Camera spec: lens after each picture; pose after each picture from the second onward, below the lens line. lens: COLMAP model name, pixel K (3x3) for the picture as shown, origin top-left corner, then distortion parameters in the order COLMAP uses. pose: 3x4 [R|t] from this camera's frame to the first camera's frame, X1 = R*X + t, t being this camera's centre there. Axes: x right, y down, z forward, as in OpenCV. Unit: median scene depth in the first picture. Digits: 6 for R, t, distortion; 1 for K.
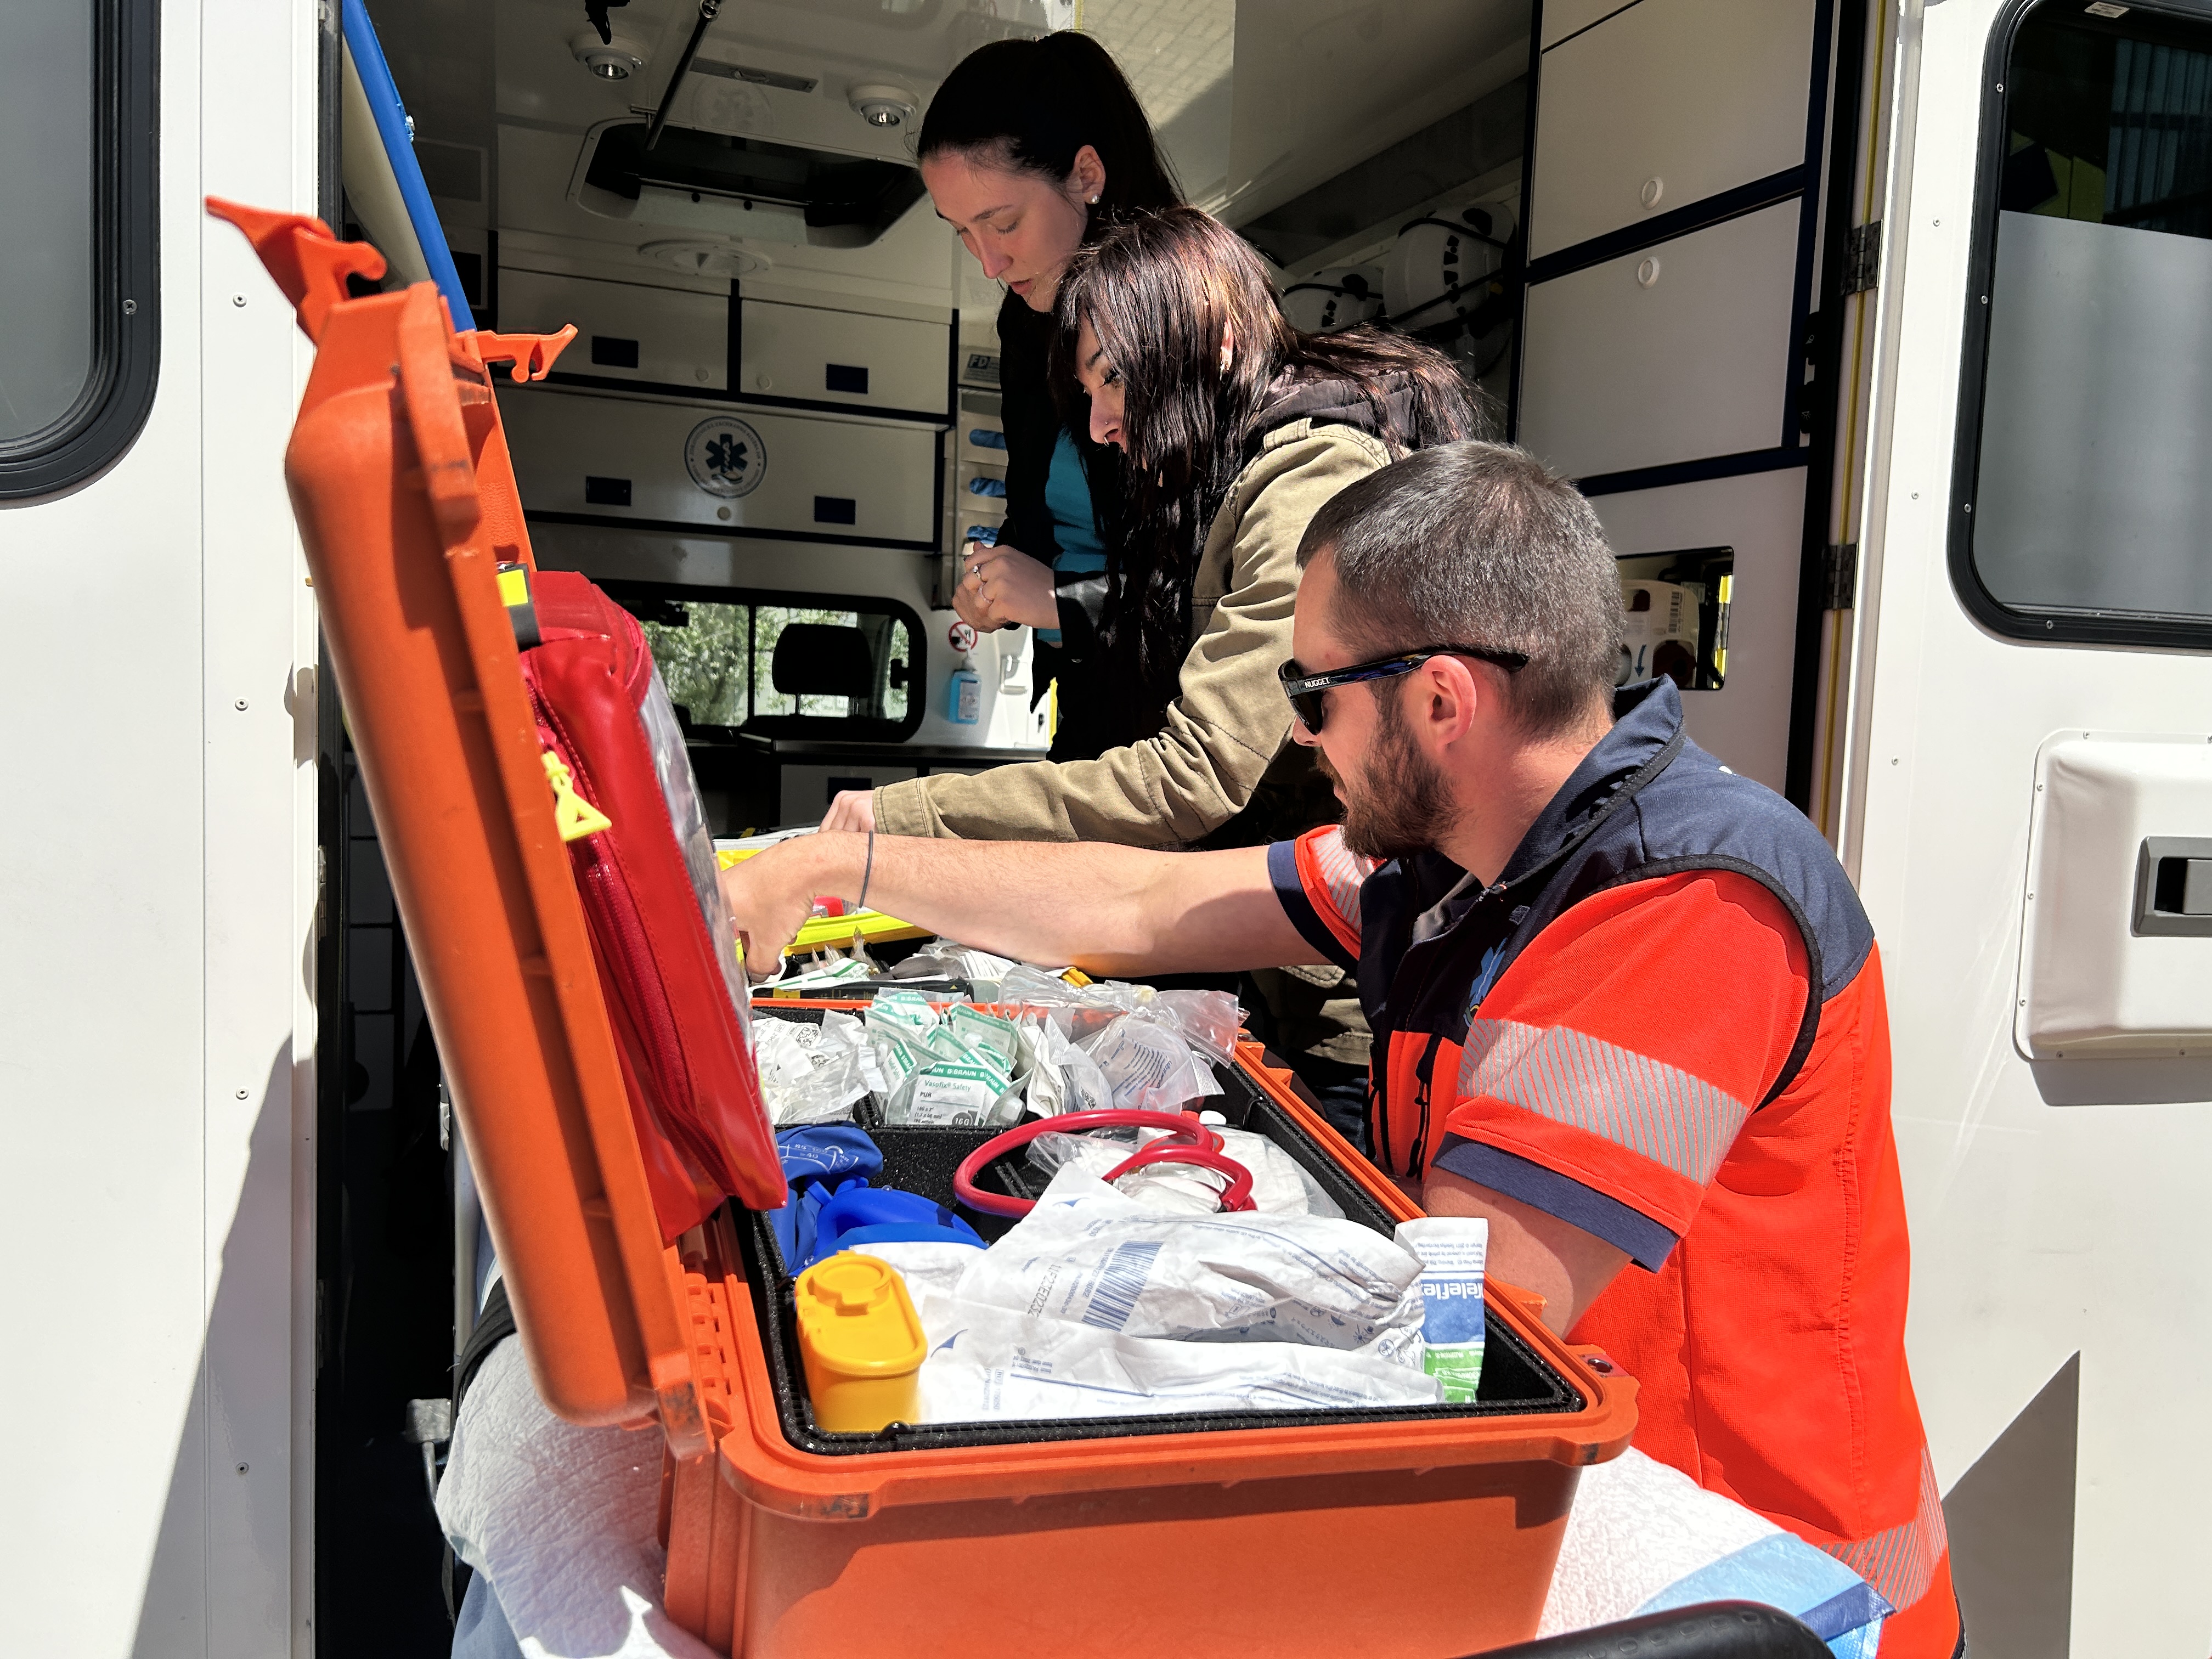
lens RADIAL K [[1676.1, 0, 1106.0], [0, 1676.1, 829.5], [0, 0, 1]] dist [0.002387, -0.003022]
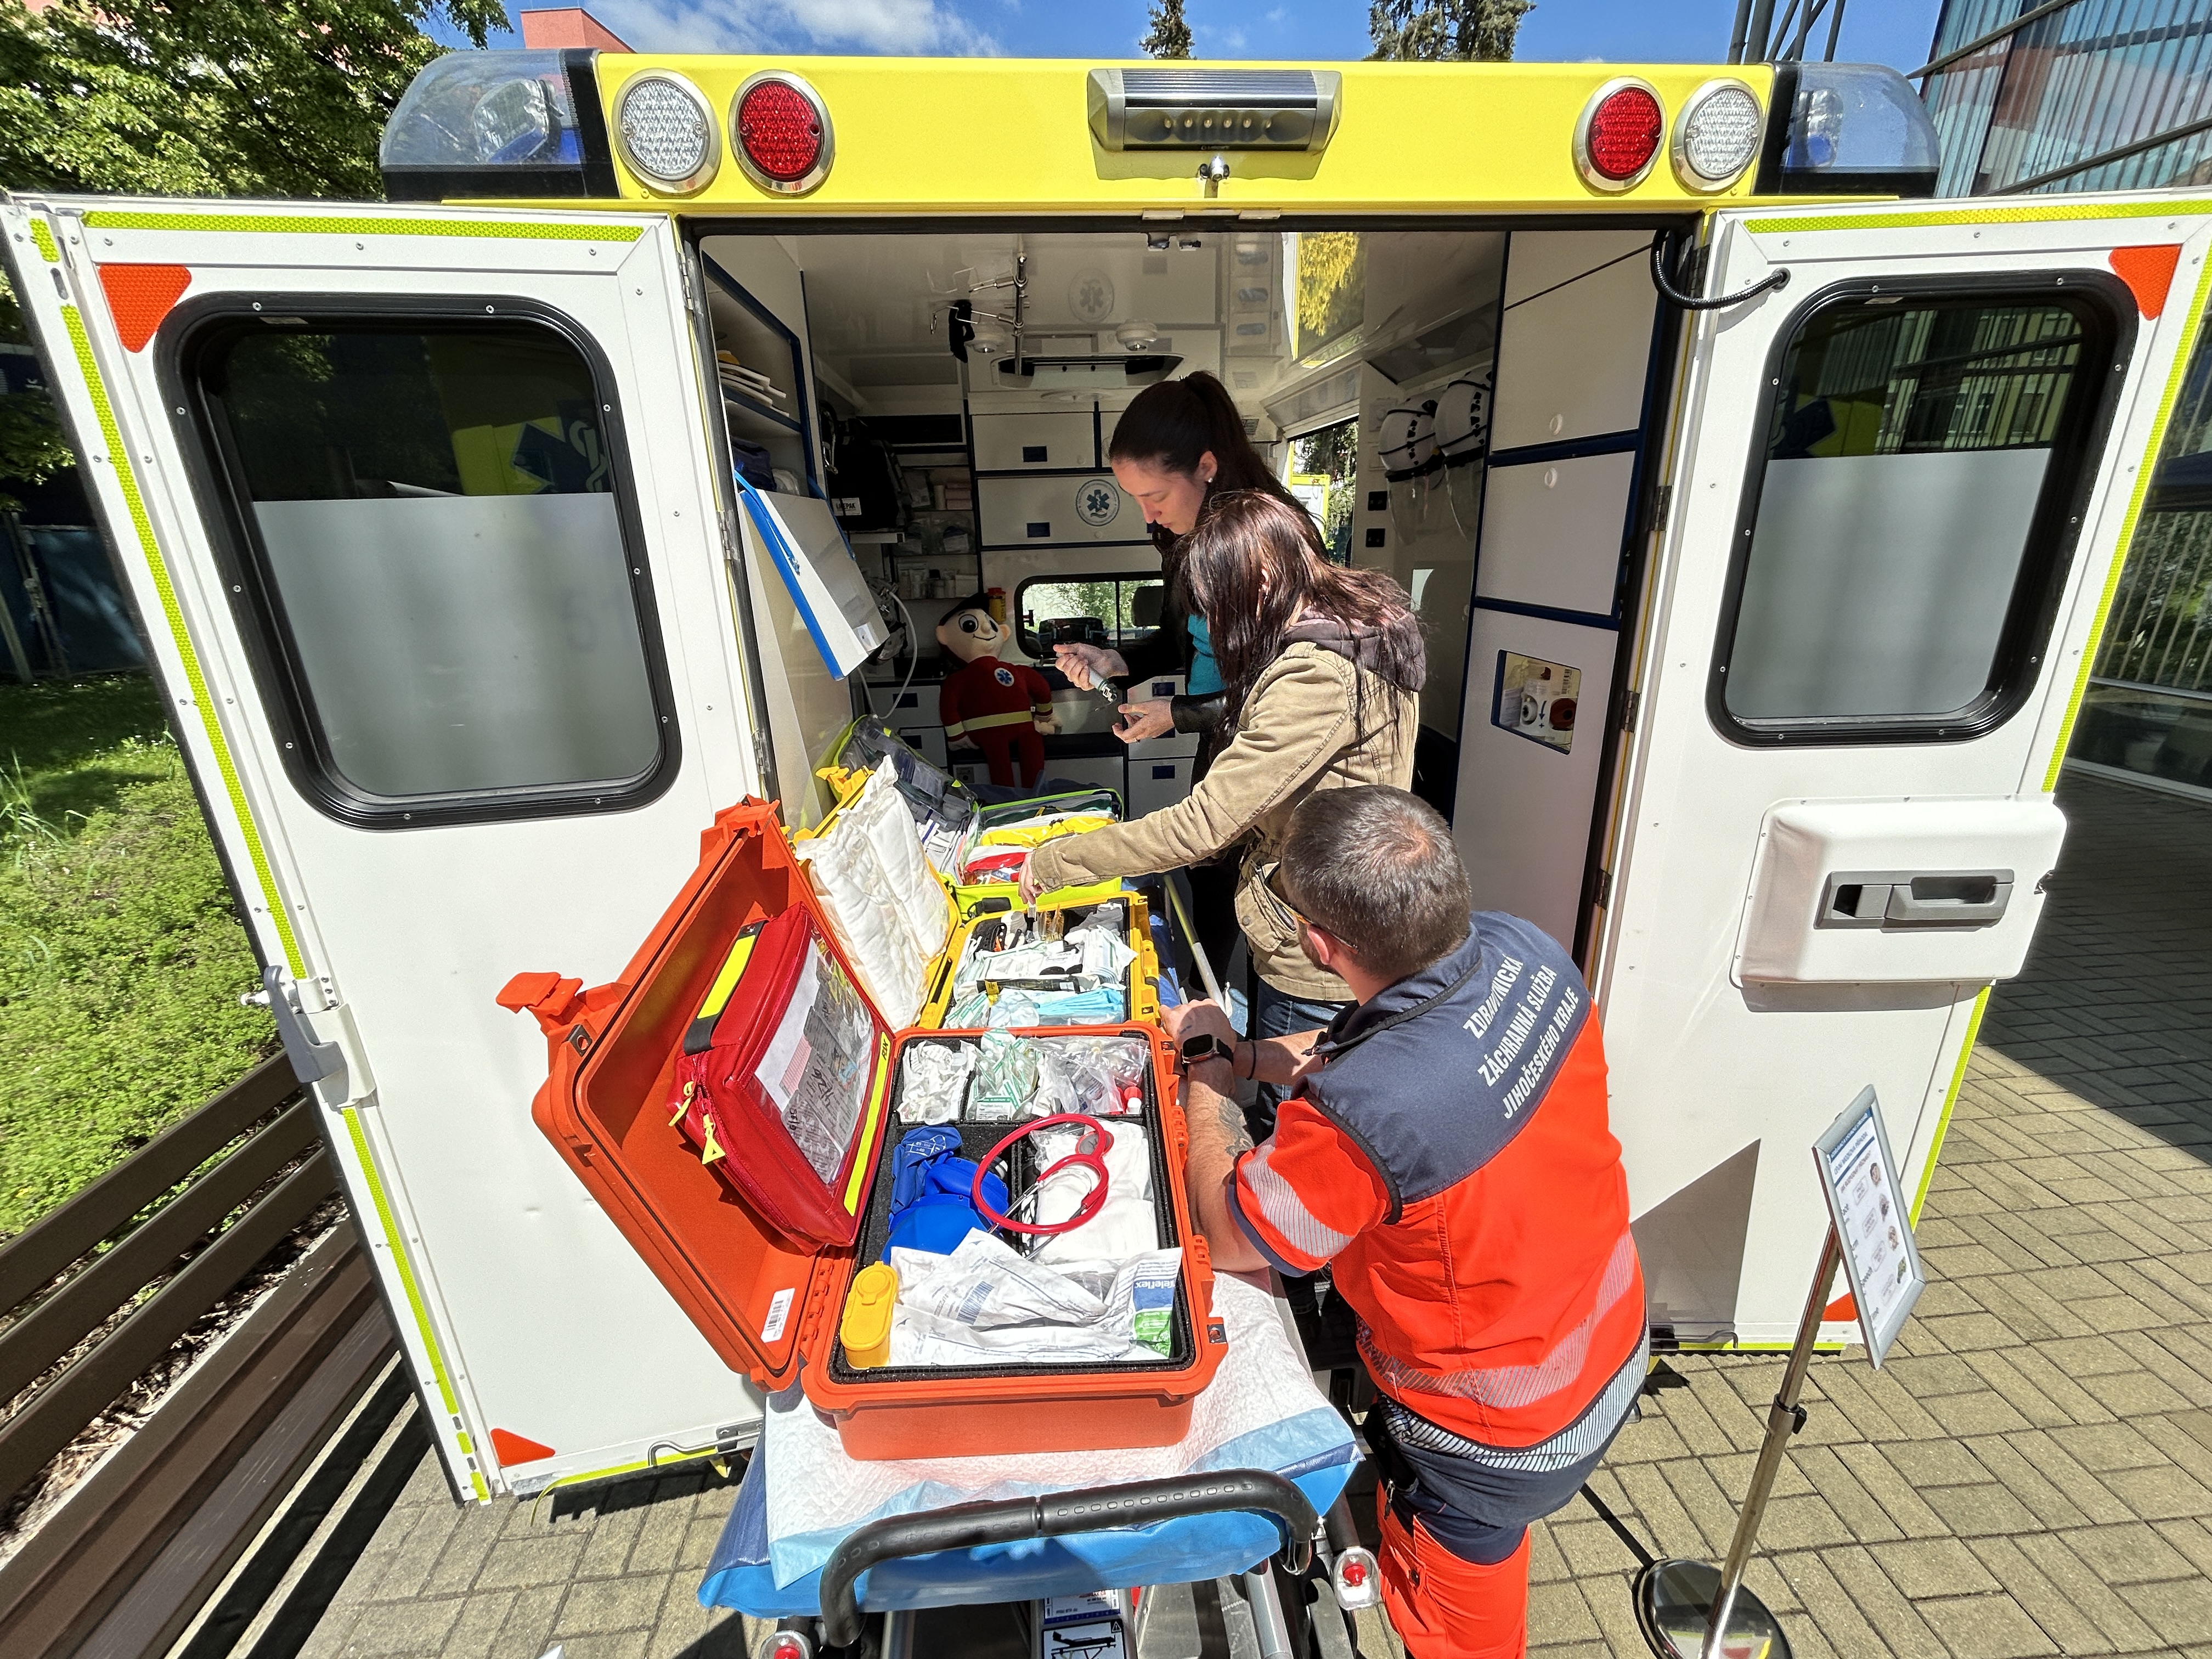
lens RADIAL K [[889.1, 0, 1107.9], [0, 889.1, 818.9], [0, 0, 1]] dist [0.000920, -0.000768]
pose [[0.955492, 0.026467, -0.293827, 0.206262], [0.040697, 0.974621, 0.220133, -0.251496], [0.292196, -0.222293, 0.930165, 0.025775]]
